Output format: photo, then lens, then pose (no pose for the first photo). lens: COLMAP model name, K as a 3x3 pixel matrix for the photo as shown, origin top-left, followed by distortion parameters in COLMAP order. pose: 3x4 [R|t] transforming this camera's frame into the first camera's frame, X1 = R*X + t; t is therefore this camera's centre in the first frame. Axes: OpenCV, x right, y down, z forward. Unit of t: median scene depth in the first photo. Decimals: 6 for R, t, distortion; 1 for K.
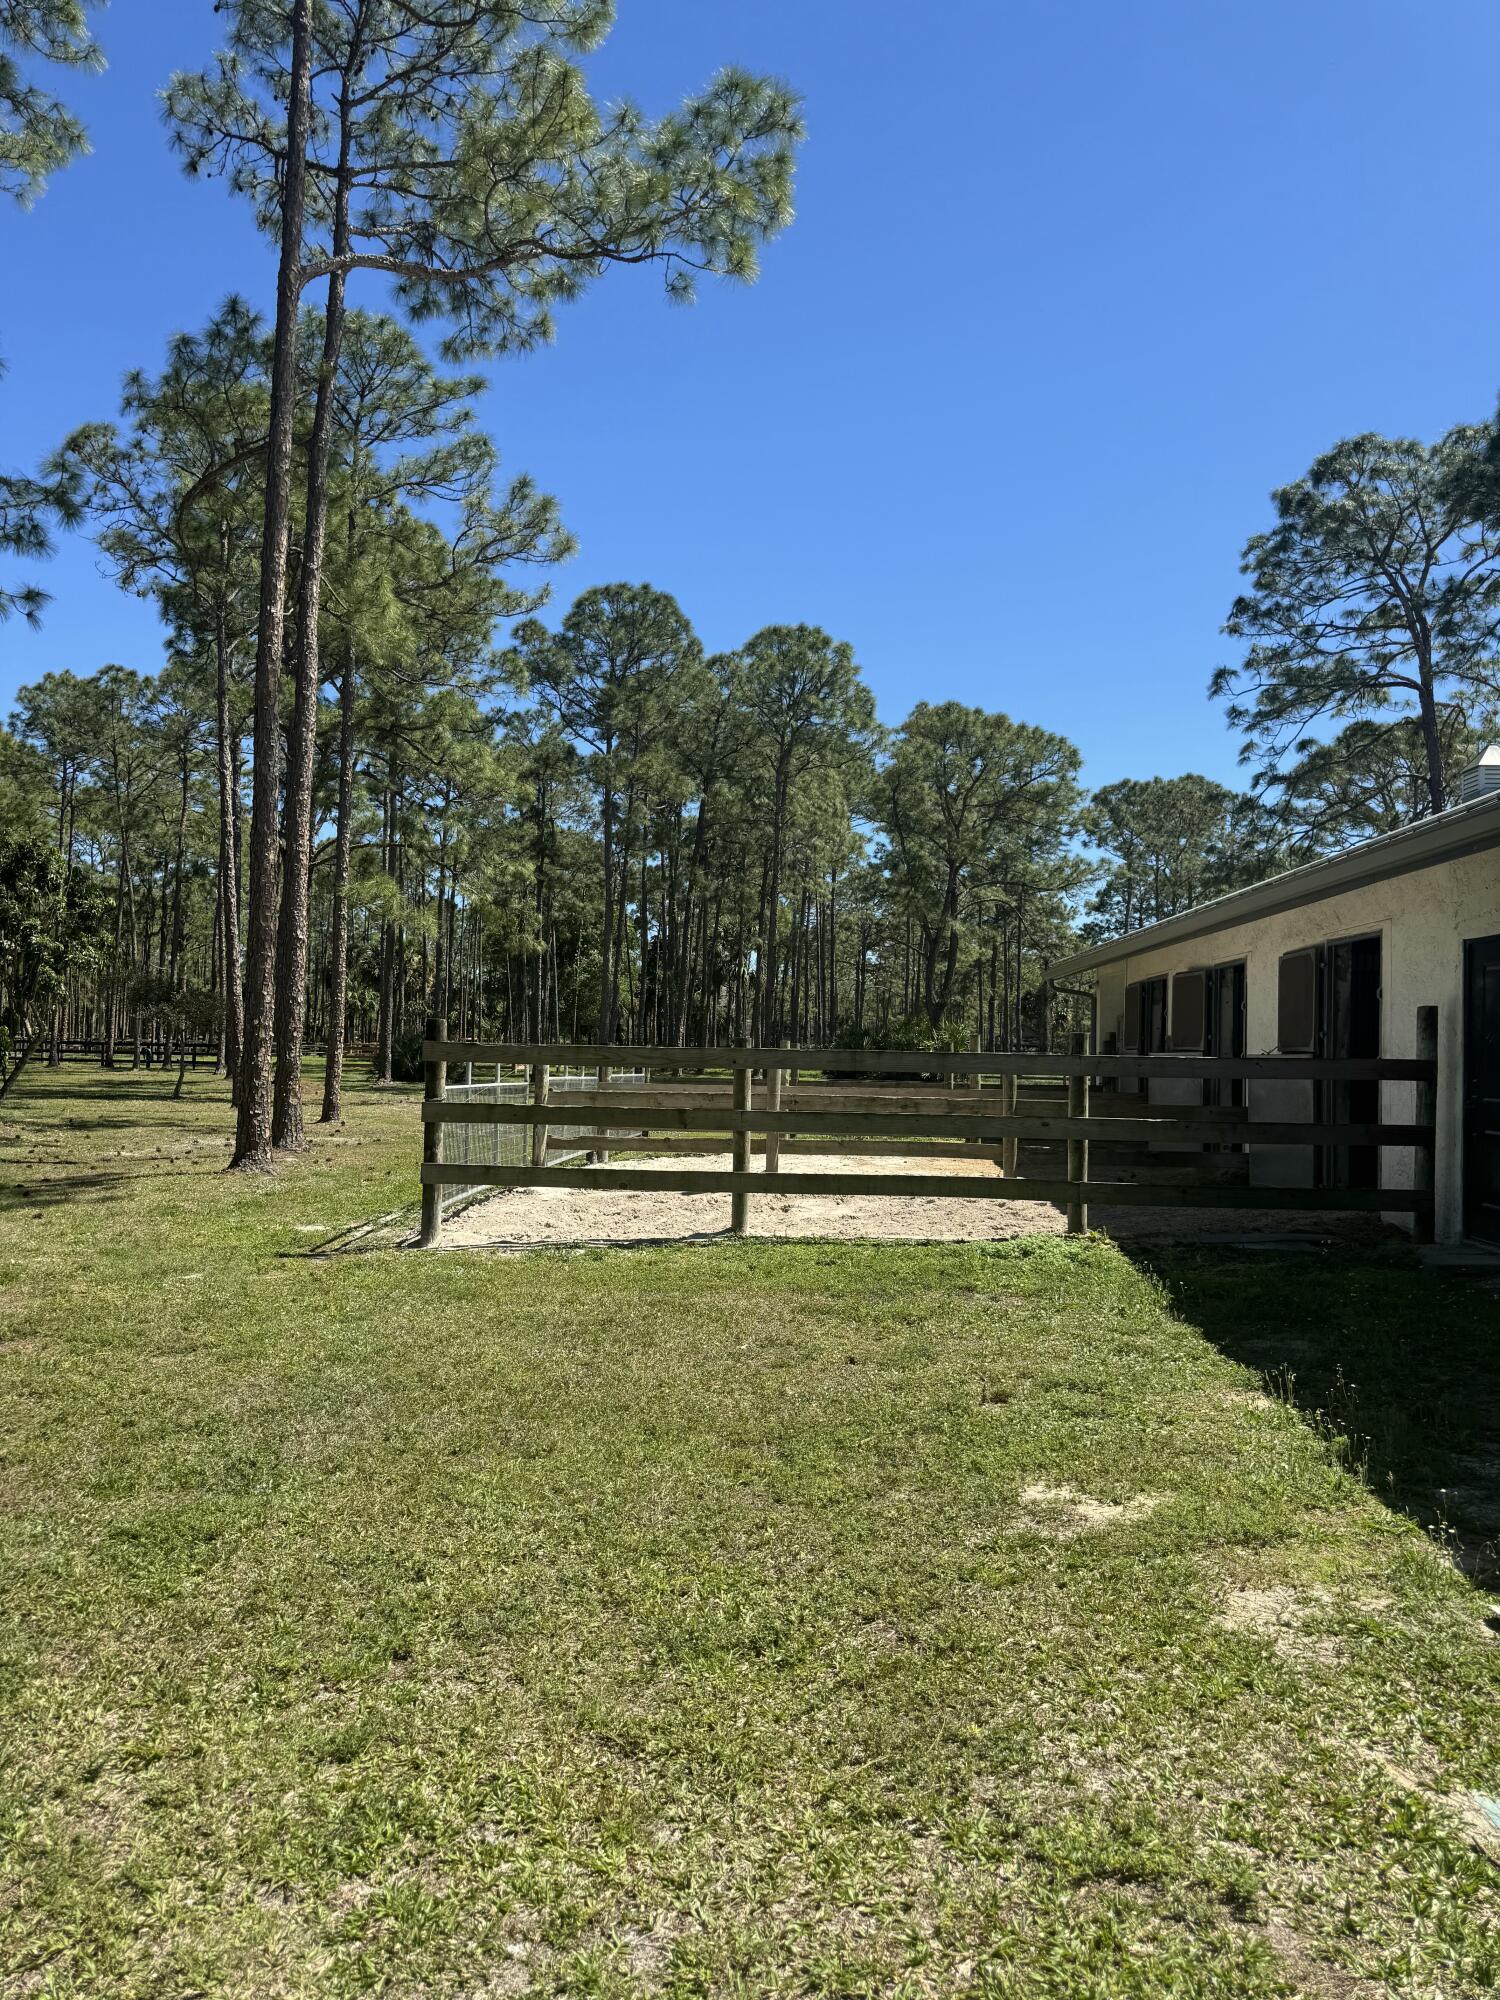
lens RADIAL K [[1398.8, 0, 750.2], [0, 1398.8, 1005.2], [0, 0, 1]] dist [0.000654, 0.000189]
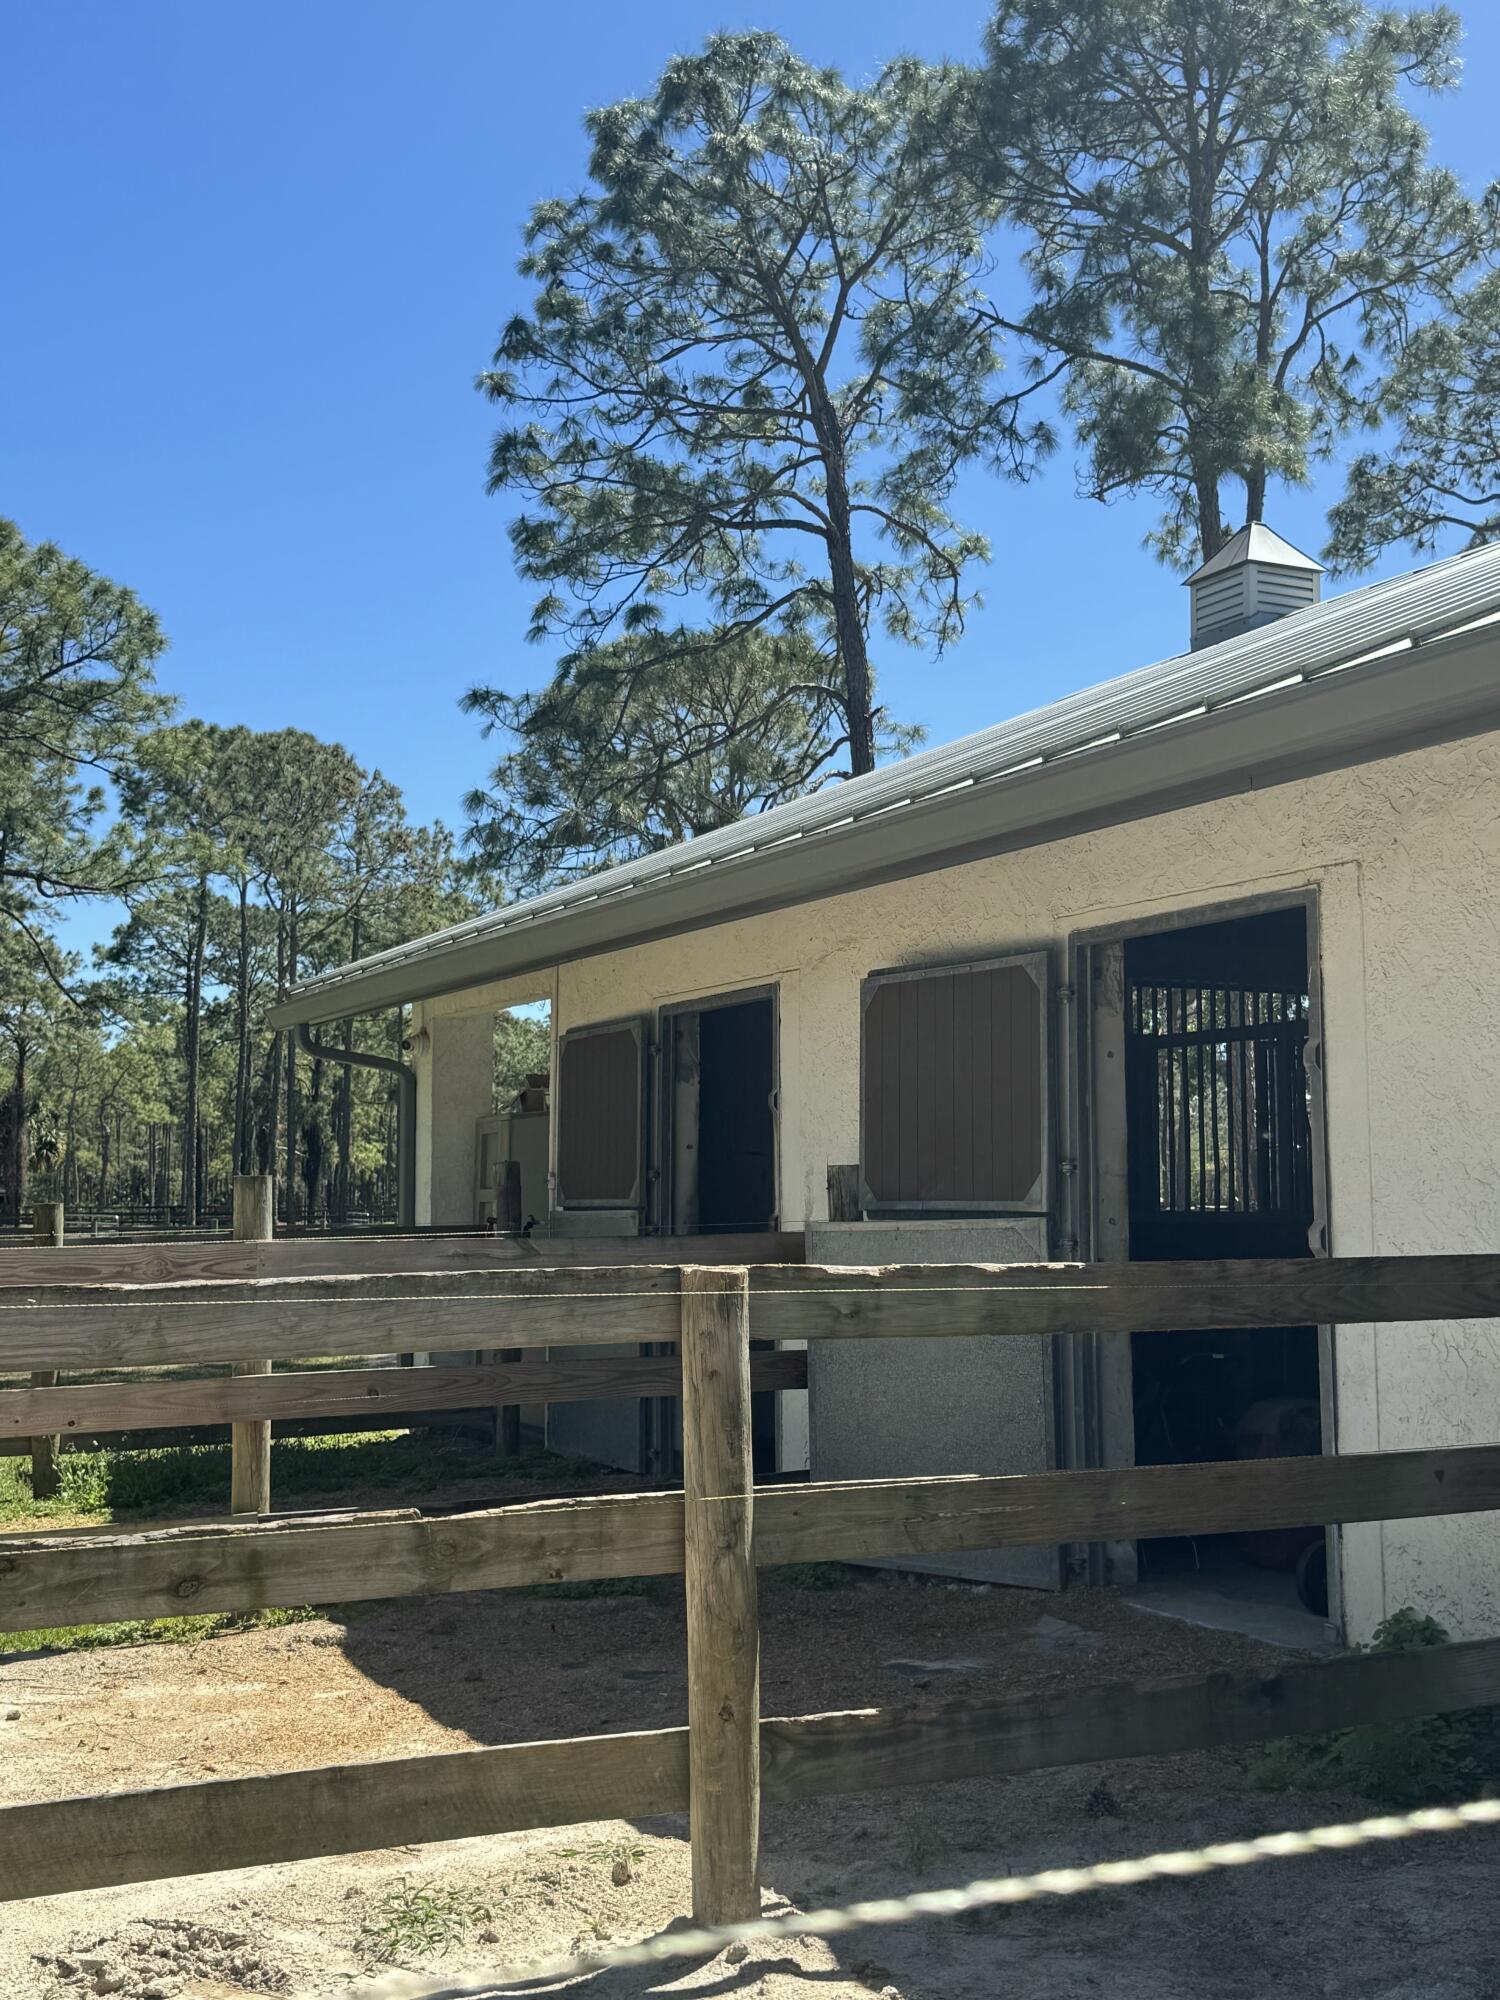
lens RADIAL K [[2232.4, 0, 753.1], [0, 2232.4, 996.9], [0, 0, 1]] dist [0.107309, 0.000000]
pose [[0.860434, 0.023747, 0.509009, 0.008020], [0.005627, 0.998410, -0.056092, 0.004374], [-0.509532, 0.051127, 0.858932, 0.262597]]
